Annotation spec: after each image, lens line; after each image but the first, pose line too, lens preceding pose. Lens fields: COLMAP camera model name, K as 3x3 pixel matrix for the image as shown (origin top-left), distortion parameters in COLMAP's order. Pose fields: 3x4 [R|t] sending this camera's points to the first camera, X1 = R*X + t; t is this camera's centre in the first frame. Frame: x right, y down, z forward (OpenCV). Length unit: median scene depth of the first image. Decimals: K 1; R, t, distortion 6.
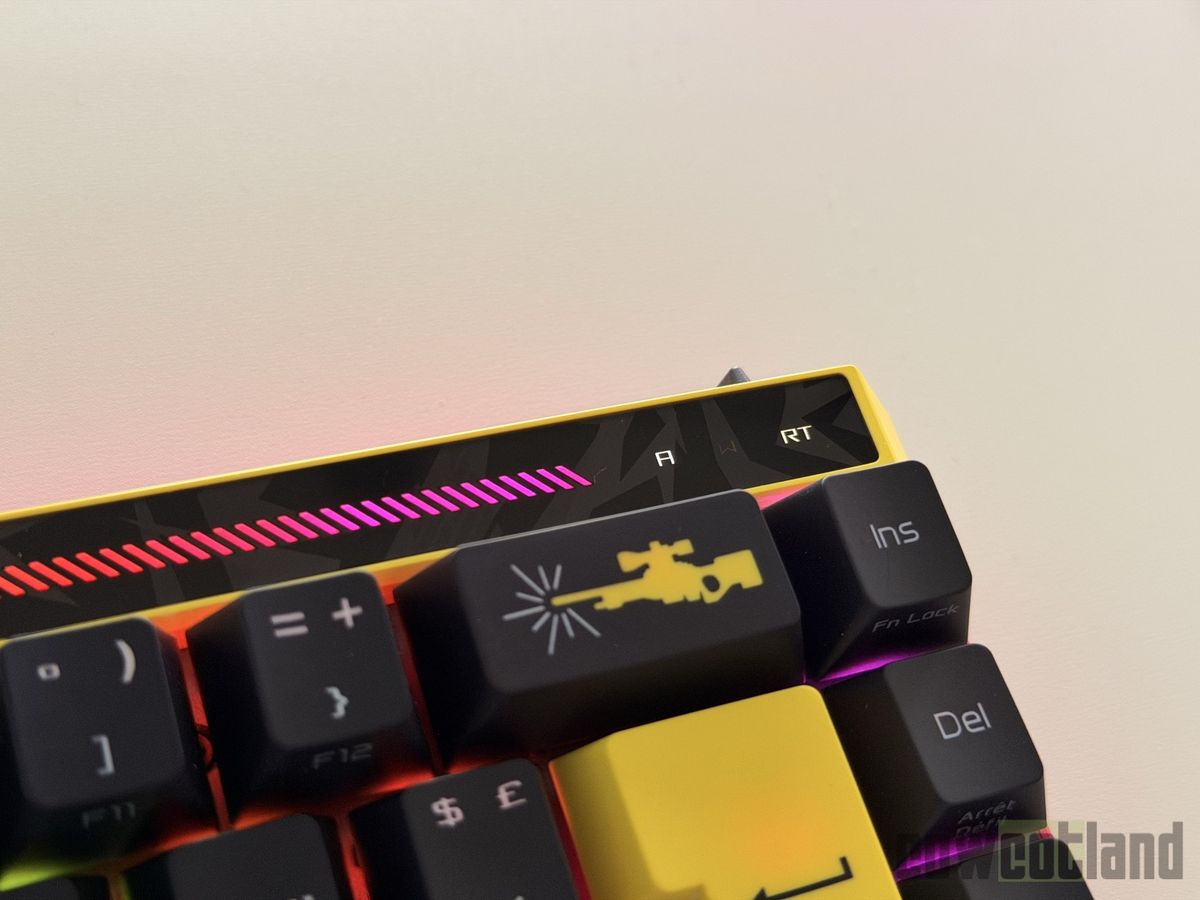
lens RADIAL K [[1844.2, 0, 593.6], [0, 1844.2, 439.4], [0, 0, 1]] dist [0.116666, 0.000000]
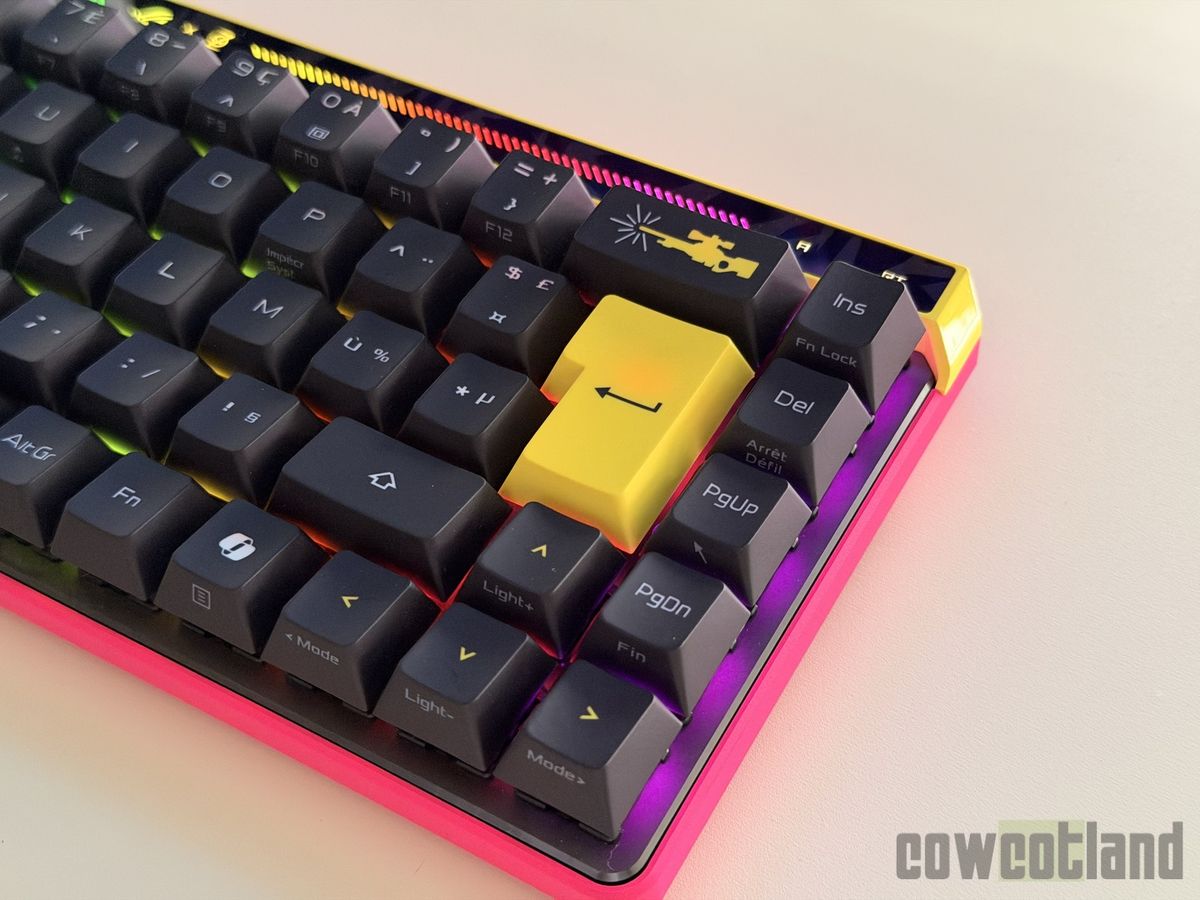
lens RADIAL K [[1809.5, 0, 600.6], [0, 1809.5, 445.9], [0, 0, 1]] dist [0.070643, 0.000000]
pose [[0.579809, 0.359977, -0.730916, 1.245623], [-0.543126, 0.839471, -0.017402, 0.302833], [0.607318, 0.407069, 0.682246, -0.106085]]
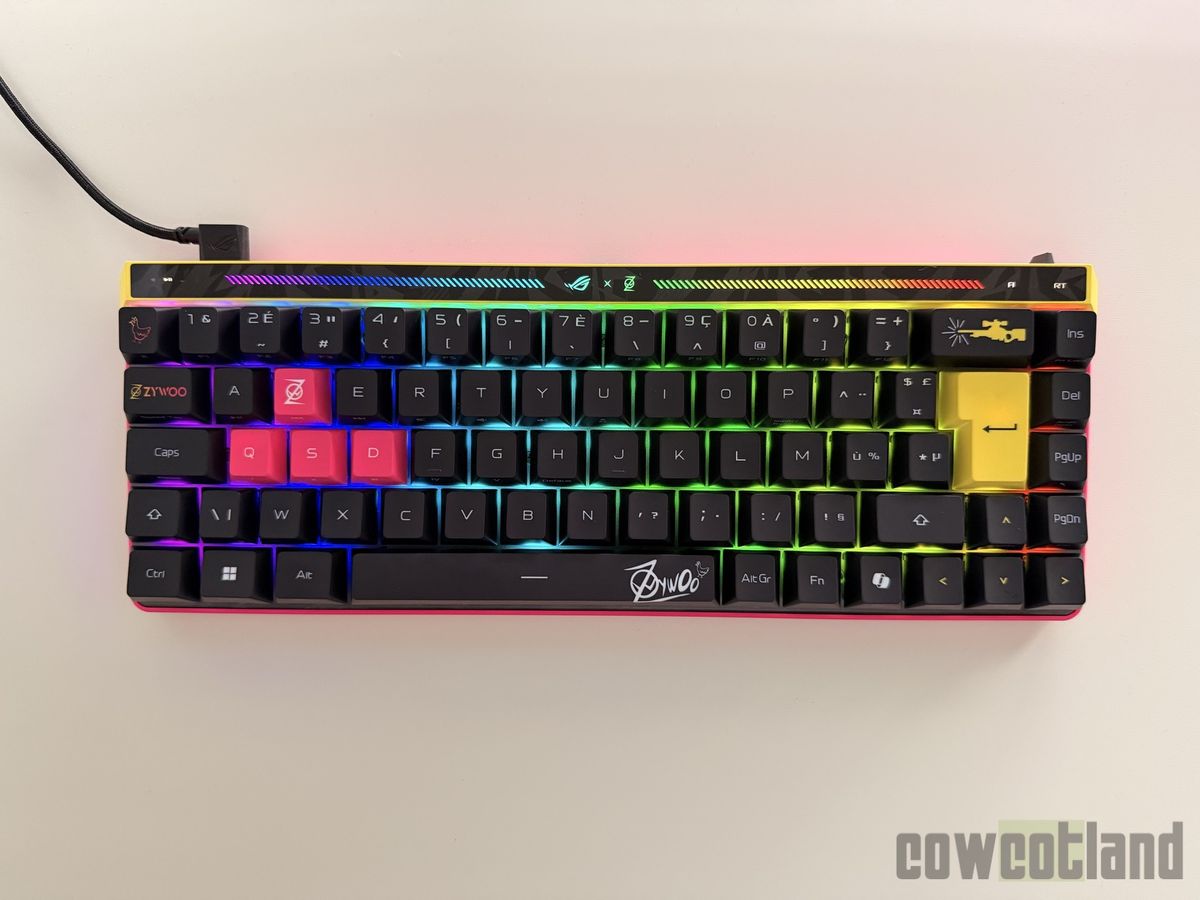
lens RADIAL K [[866.5, 0, 590.9], [0, 866.5, 446.1], [0, 0, 1]] dist [0.003050, -0.036077]
pose [[0.900349, 0.332206, -0.281089, -0.109113], [-0.162766, 0.856127, 0.490463, -0.392201], [0.403583, -0.395836, 0.824885, -0.655796]]
